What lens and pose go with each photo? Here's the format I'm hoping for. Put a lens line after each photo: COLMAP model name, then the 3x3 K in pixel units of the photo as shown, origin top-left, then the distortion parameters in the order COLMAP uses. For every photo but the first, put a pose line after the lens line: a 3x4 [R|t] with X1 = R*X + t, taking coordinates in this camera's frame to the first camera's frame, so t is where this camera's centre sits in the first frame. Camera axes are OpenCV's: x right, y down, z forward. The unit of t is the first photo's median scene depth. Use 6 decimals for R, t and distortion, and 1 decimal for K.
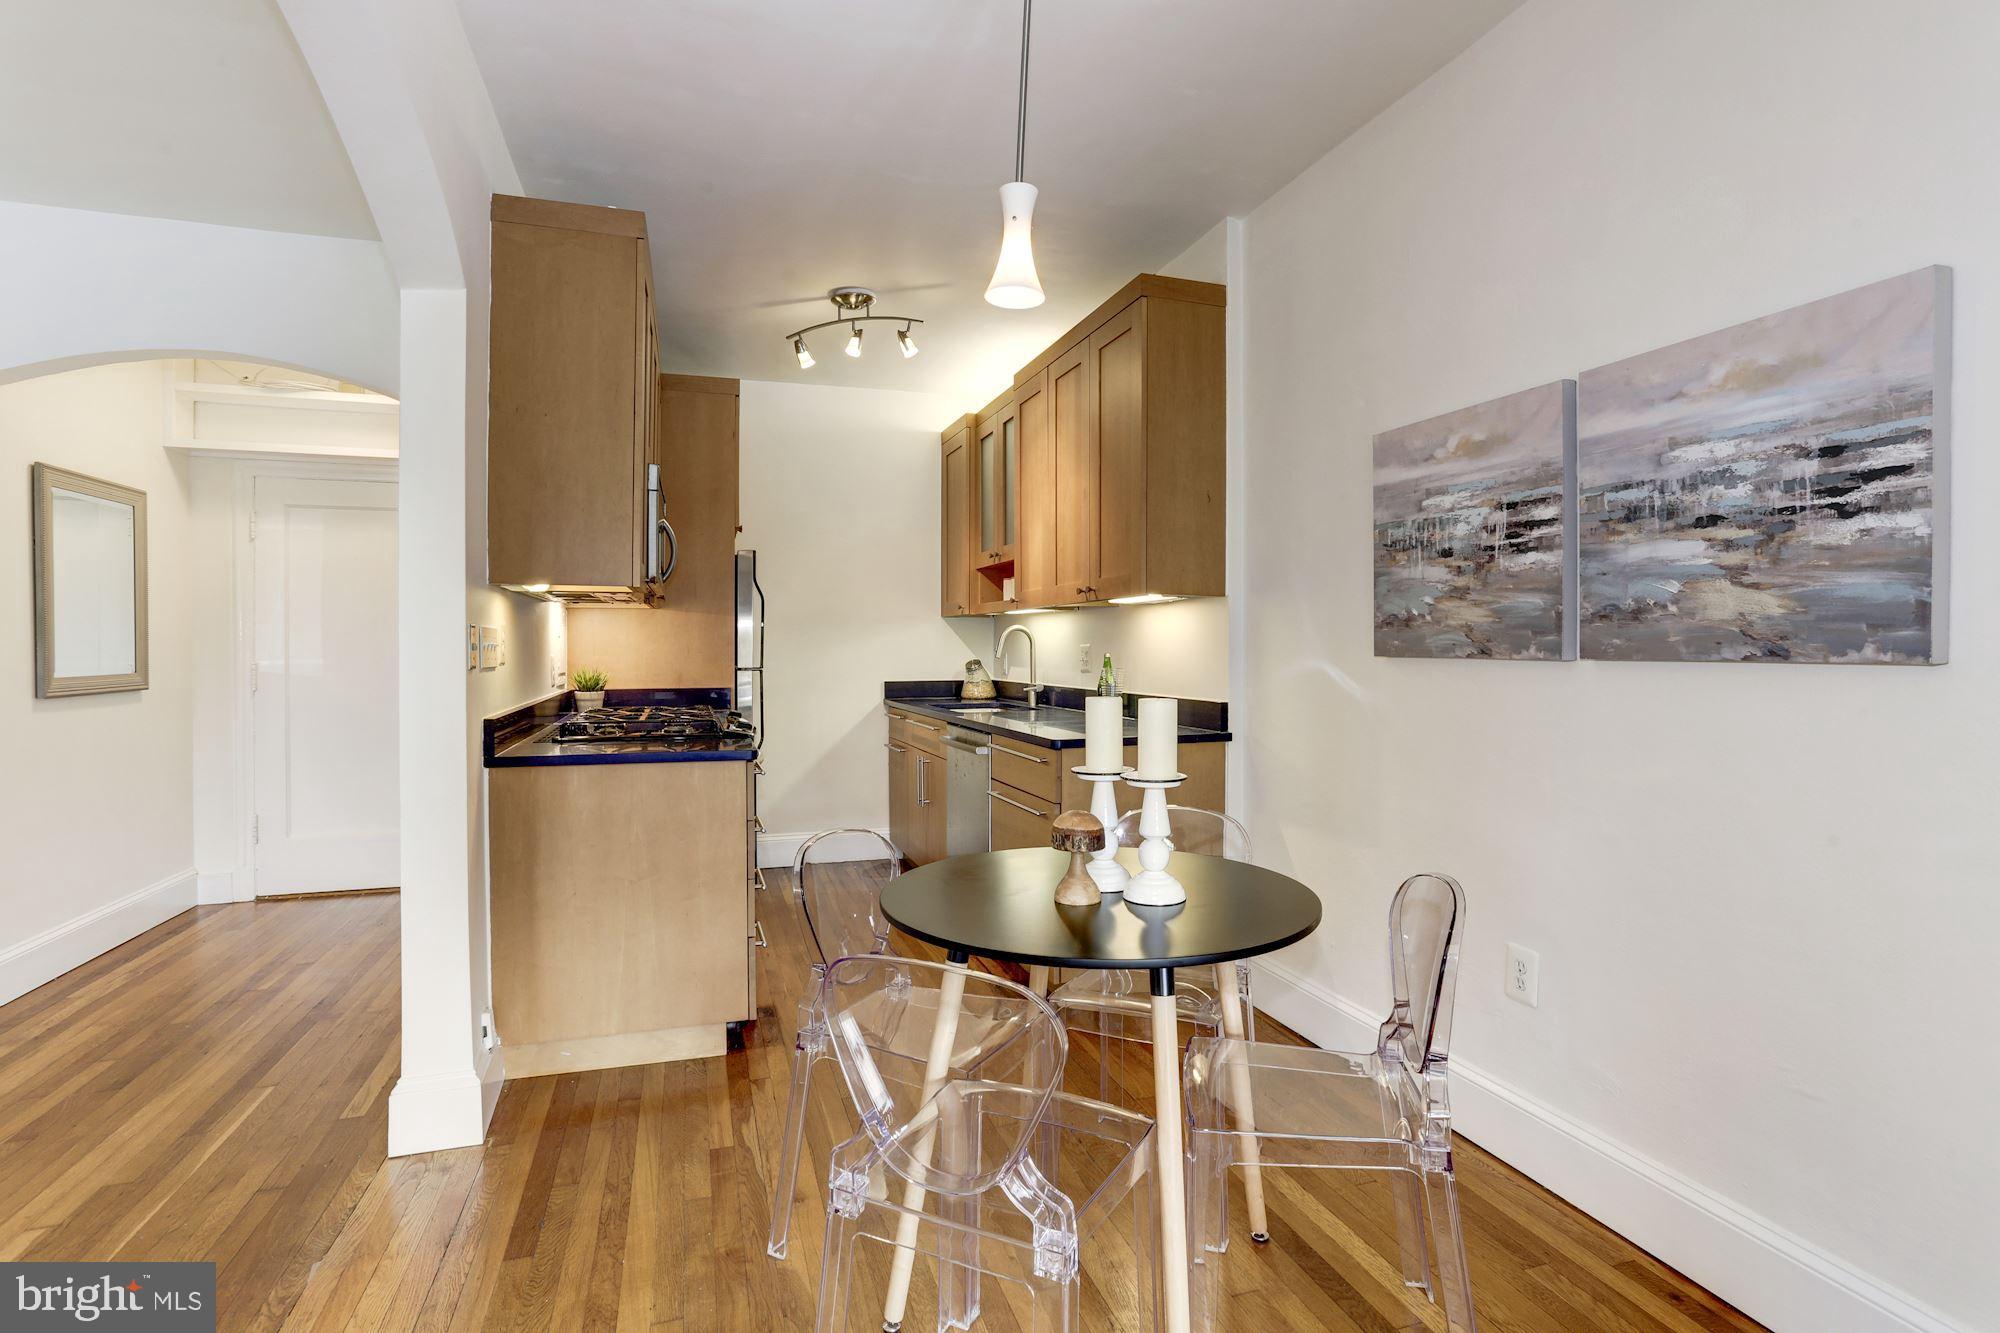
lens RADIAL K [[965.5, 0, 992.7], [0, 965.5, 653.1], [0, 0, 1]] dist [-0.058073, 0.033869]
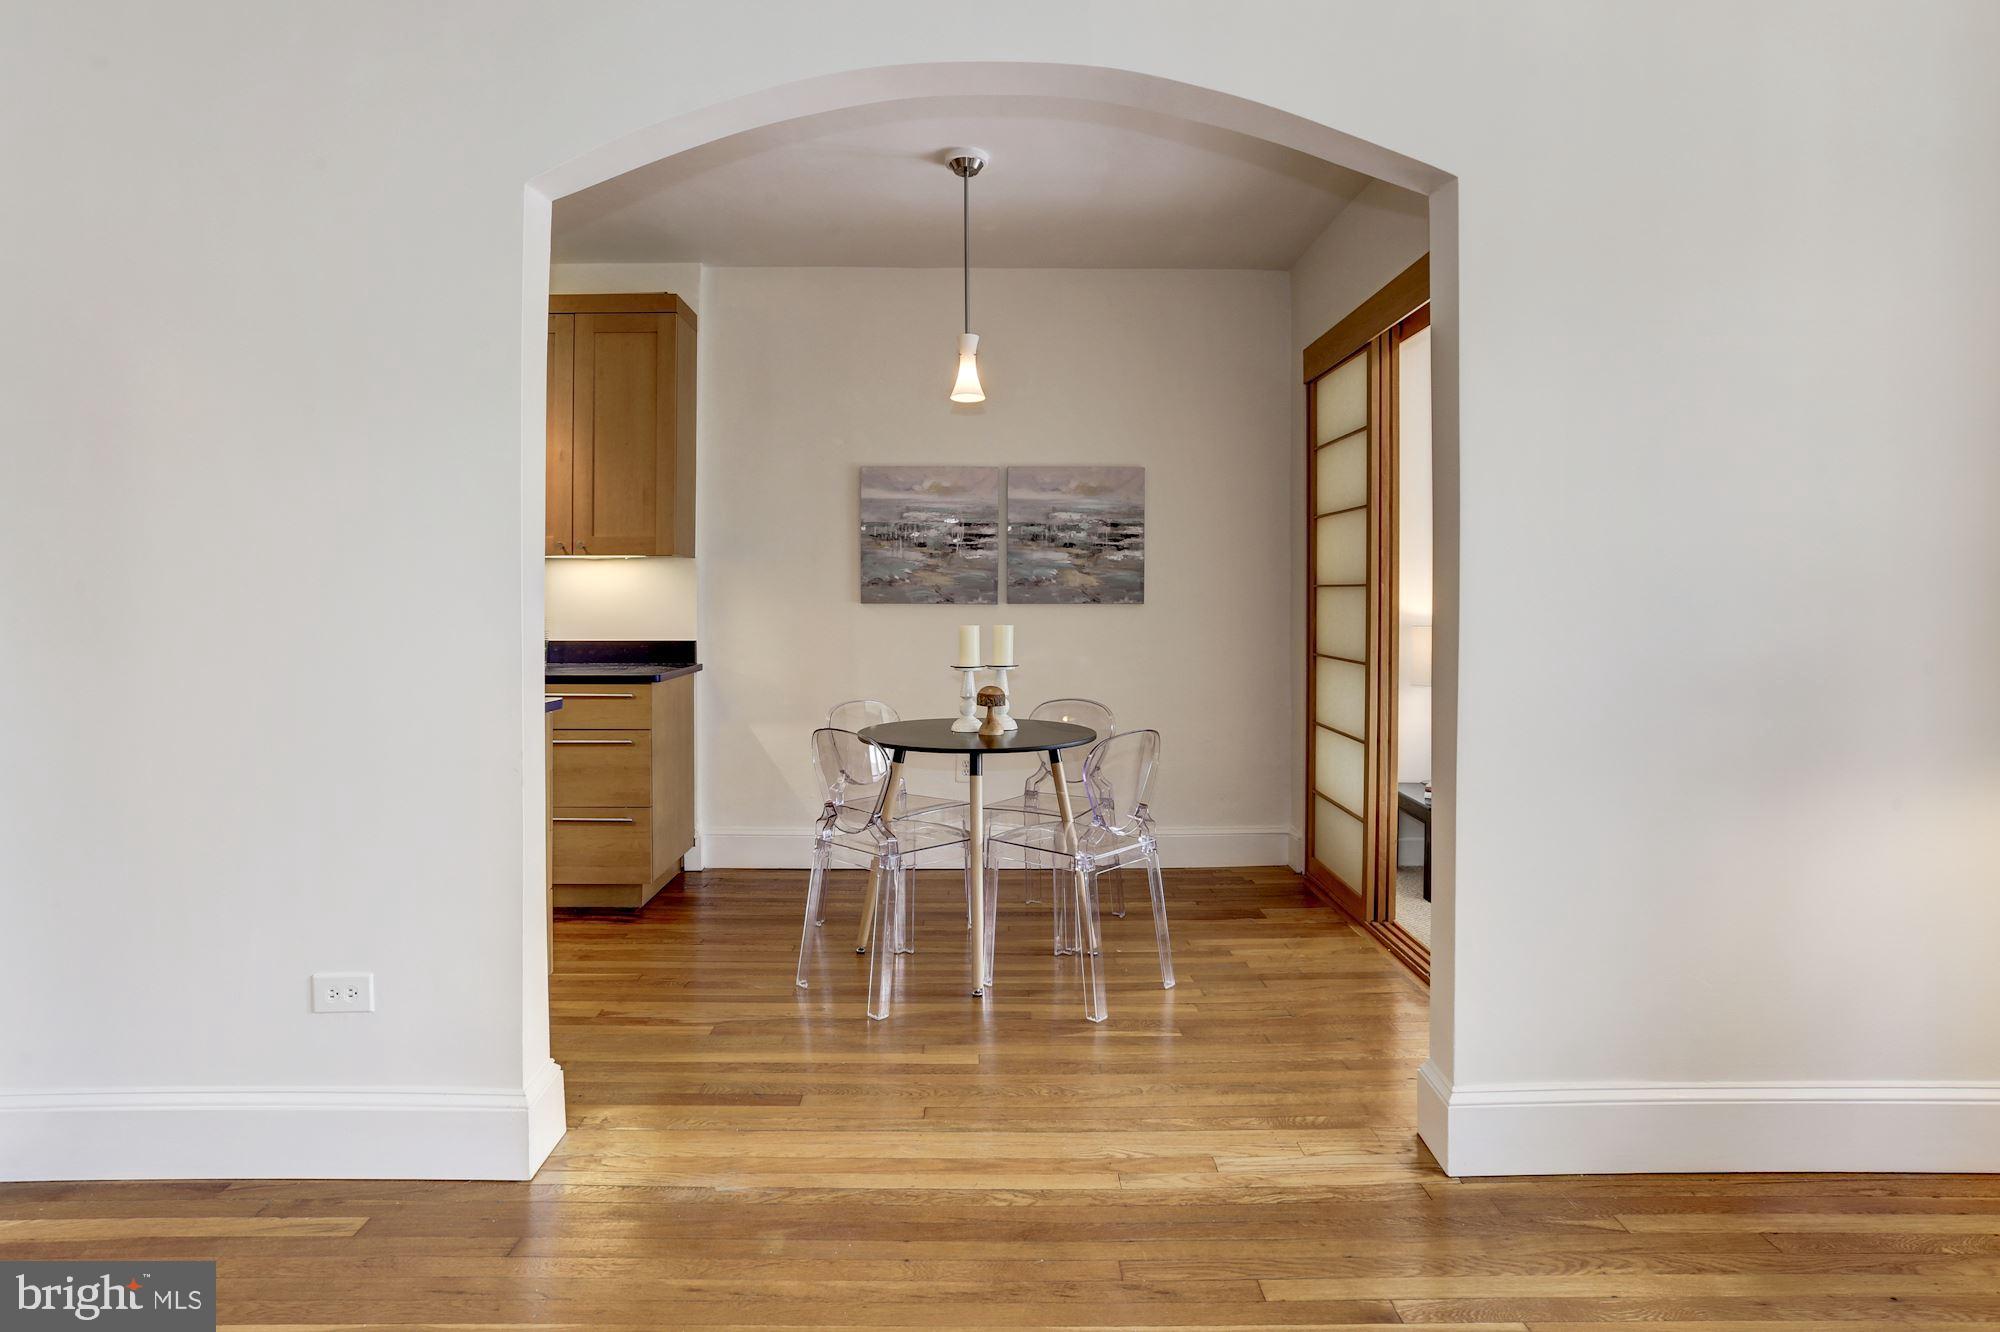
lens RADIAL K [[1036.5, 0, 993.3], [0, 1036.5, 608.1], [0, 0, 1]] dist [-0.067961, 0.036189]
pose [[0.296812, -0.003632, 0.954929, -1.347456], [0.004301, 0.999988, 0.002467, 0.008876], [-0.954926, 0.003375, 0.296824, 0.304378]]
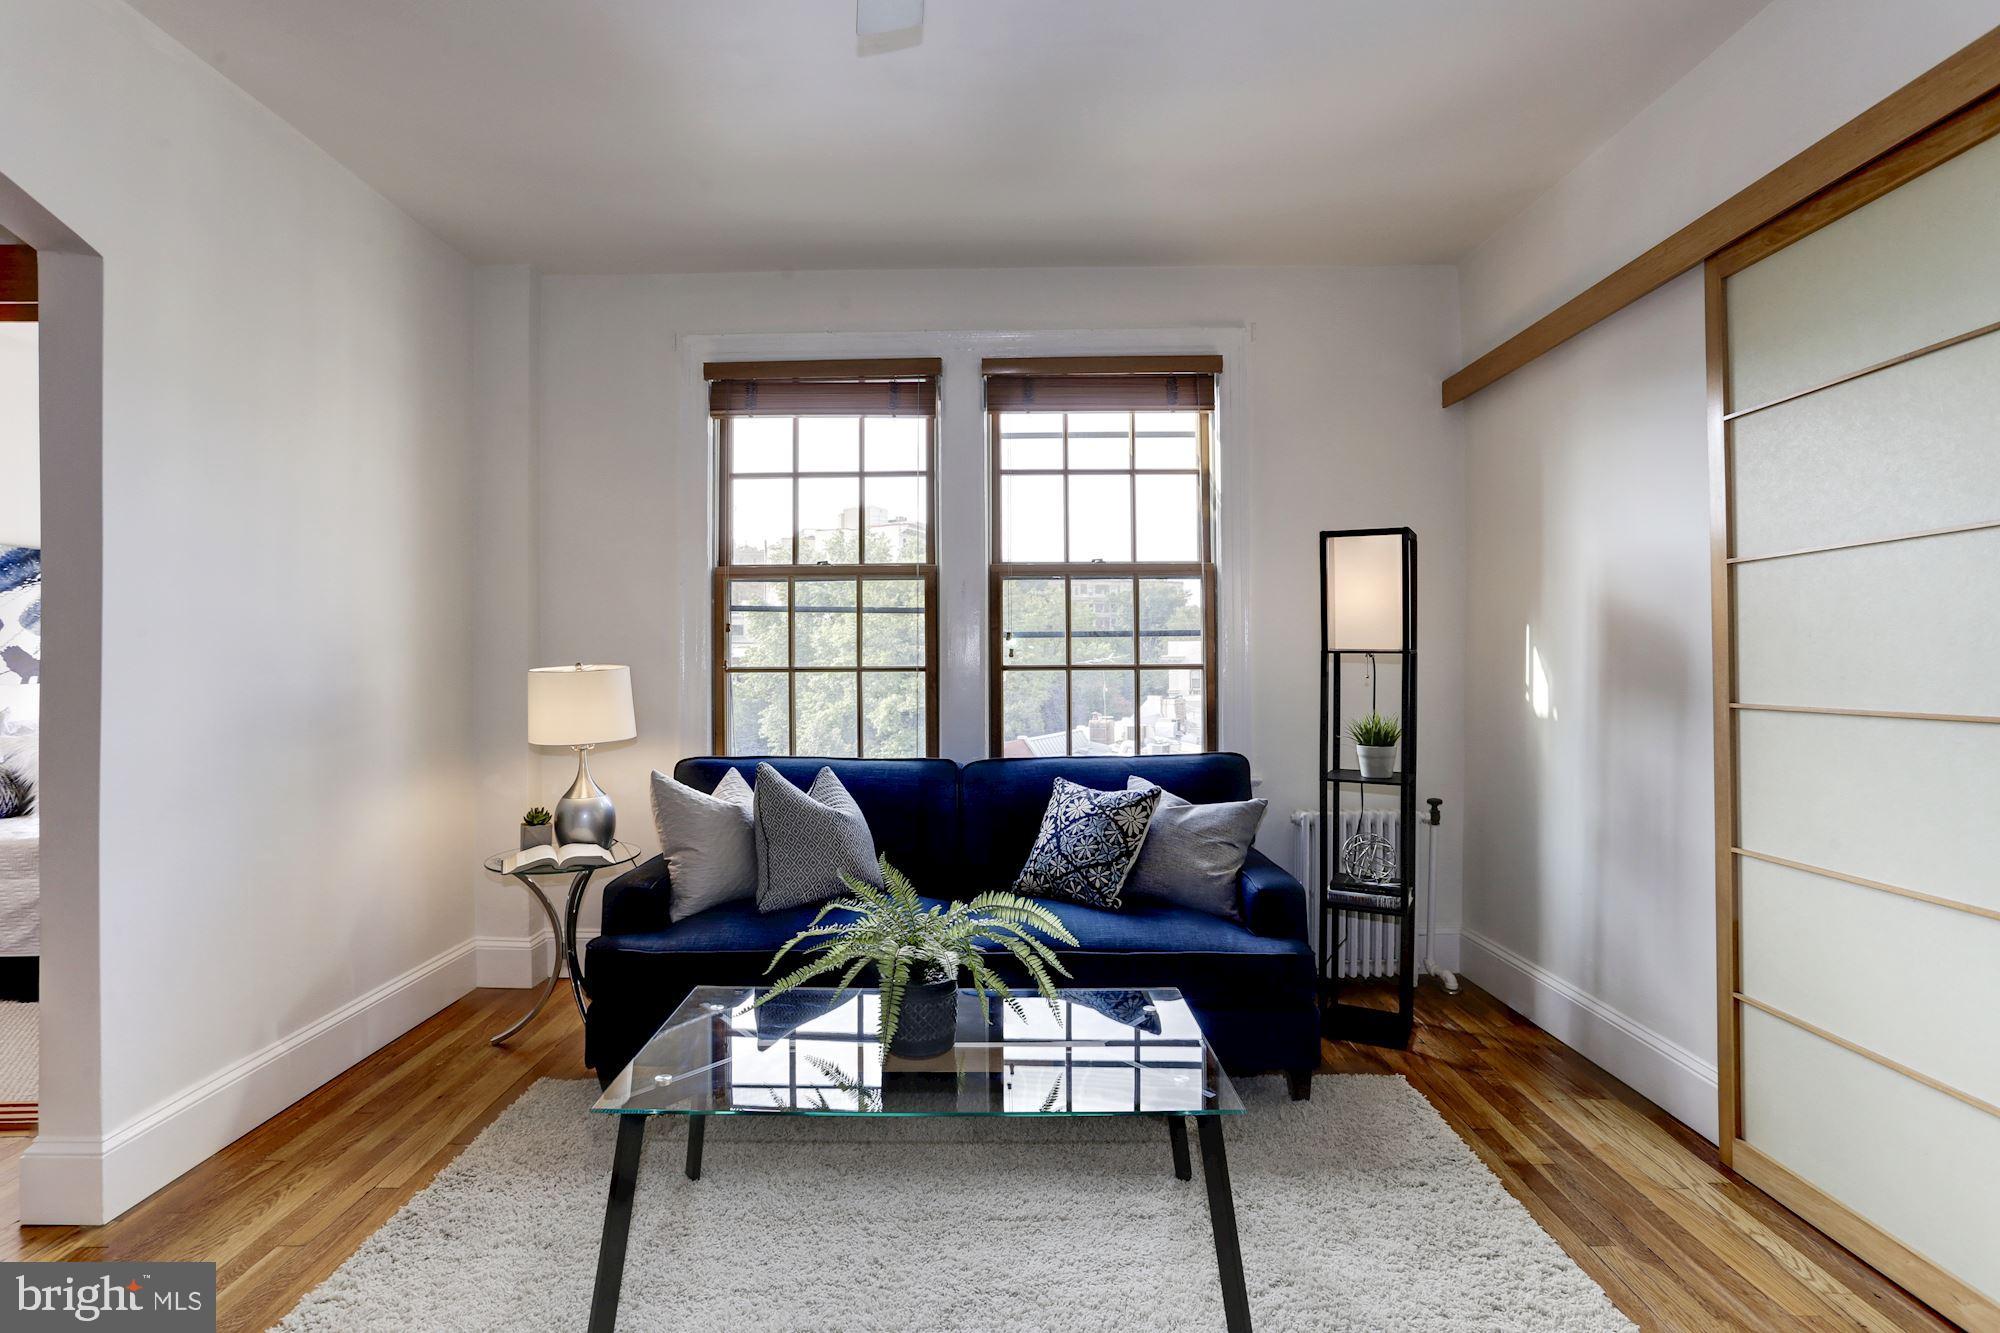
lens RADIAL K [[965.5, 0, 992.7], [0, 965.5, 653.1], [0, 0, 1]] dist [-0.058073, 0.033869]
pose [[-0.950893, 0.009537, 0.309373, -1.420689], [0.010666, 0.999941, 0.001959, 0.000577], [-0.309336, 0.005162, -0.950939, 0.754070]]
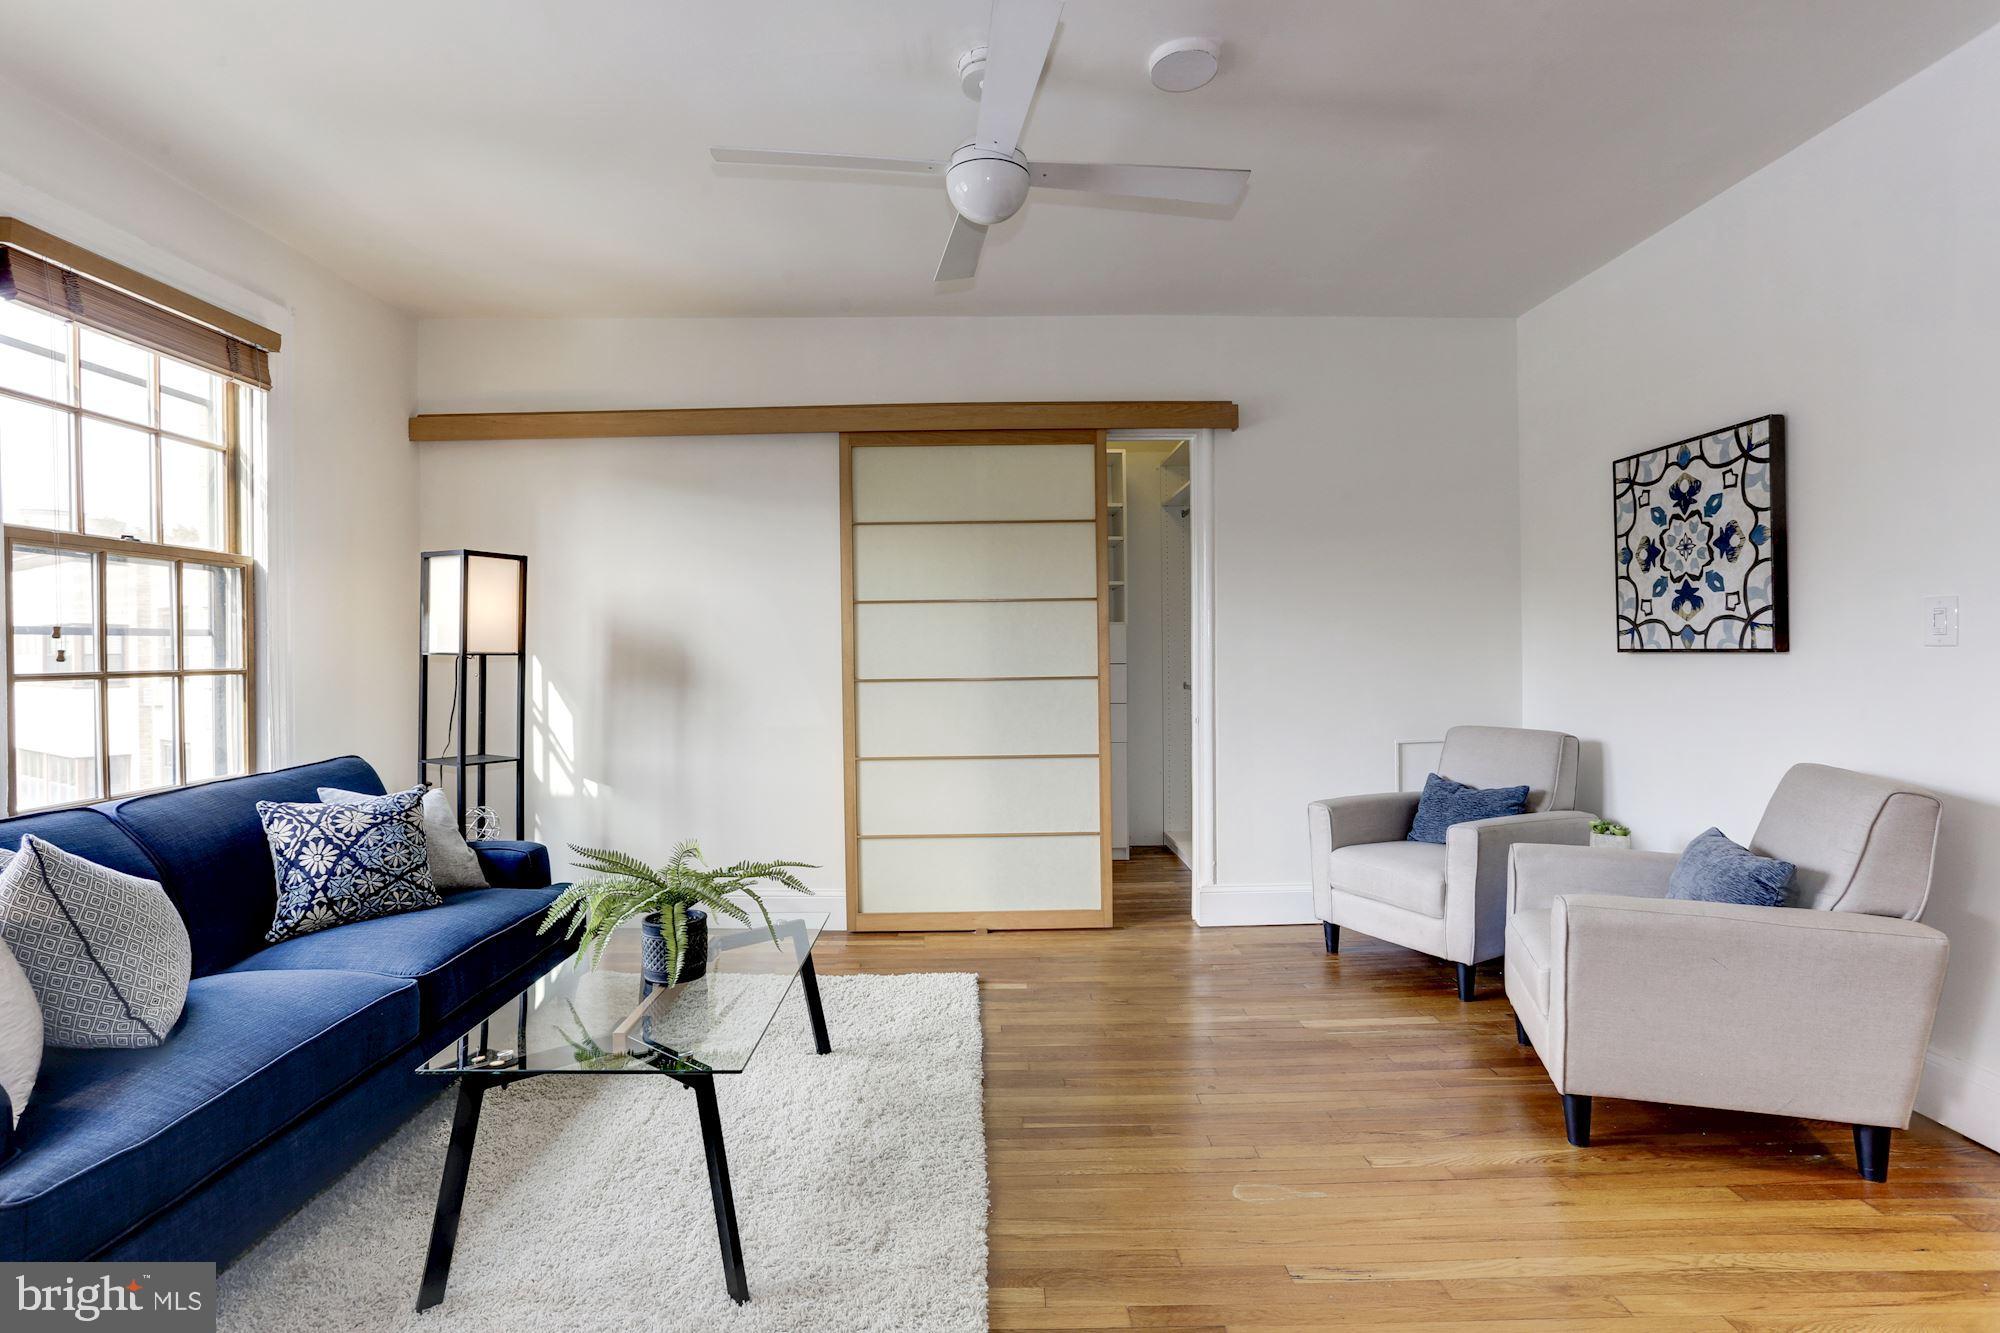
lens RADIAL K [[965.5, 0, 992.7], [0, 965.5, 653.1], [0, 0, 1]] dist [-0.058073, 0.033869]
pose [[-0.287662, 0.009232, -0.957688, -0.264948], [0.002440, 0.999957, 0.008906, -0.005857], [0.957729, 0.000226, -0.287672, 0.597740]]
